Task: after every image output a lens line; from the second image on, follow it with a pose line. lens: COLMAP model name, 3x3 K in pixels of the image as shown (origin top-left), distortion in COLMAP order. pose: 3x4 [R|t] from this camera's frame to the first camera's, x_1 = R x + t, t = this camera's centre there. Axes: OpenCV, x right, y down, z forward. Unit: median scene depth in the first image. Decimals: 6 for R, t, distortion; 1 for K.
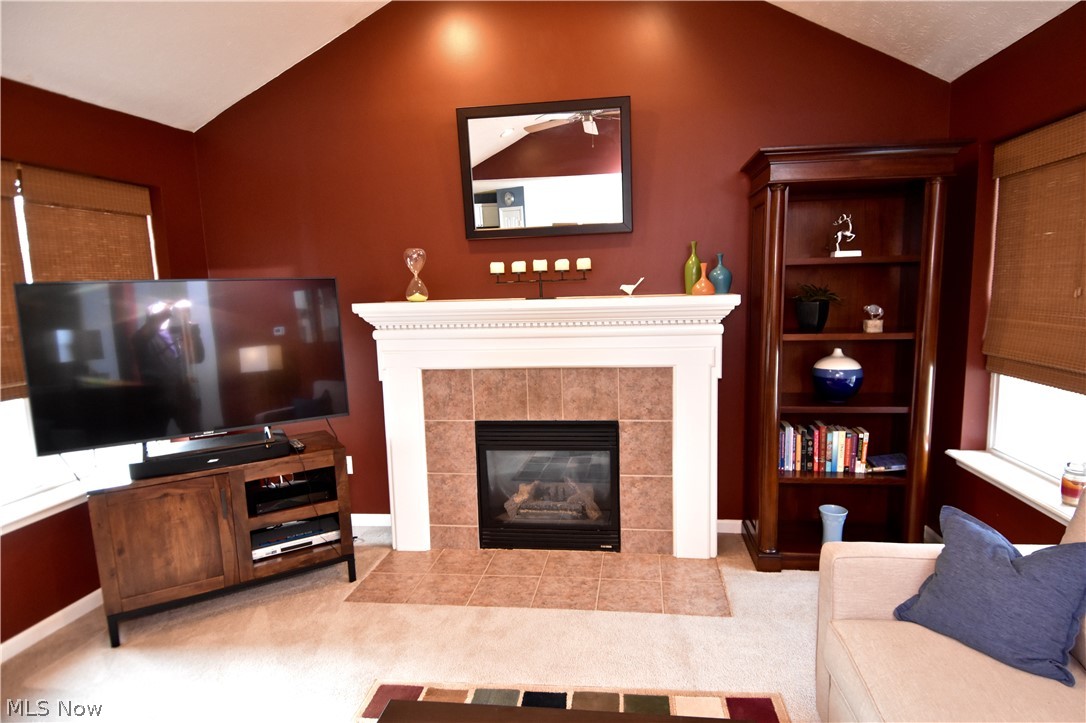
lens RADIAL K [[590.5, 0, 555.7], [0, 590.5, 363.8], [0, 0, 1]] dist [0.036033, -0.041216]
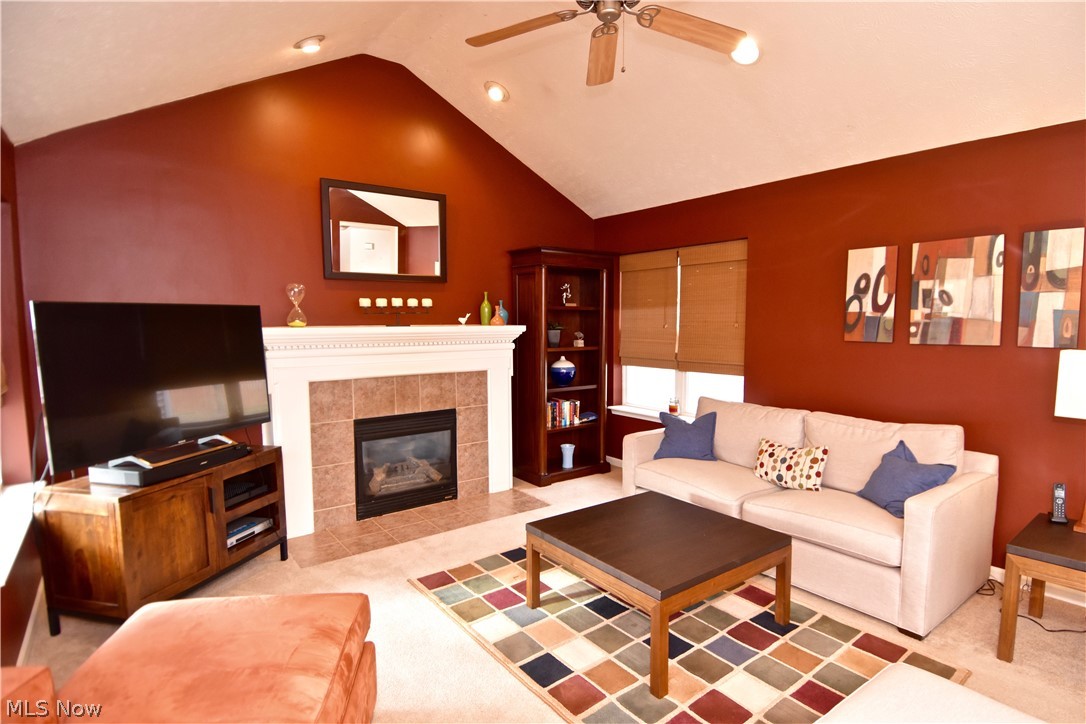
lens RADIAL K [[590.5, 0, 555.7], [0, 590.5, 364.3], [0, 0, 1]] dist [0.036033, -0.041216]
pose [[0.712589, -0.029240, 0.700972, -0.757214], [0.073198, 0.996777, -0.032831, 0.053102], [-0.697753, 0.074705, 0.712433, -0.246930]]
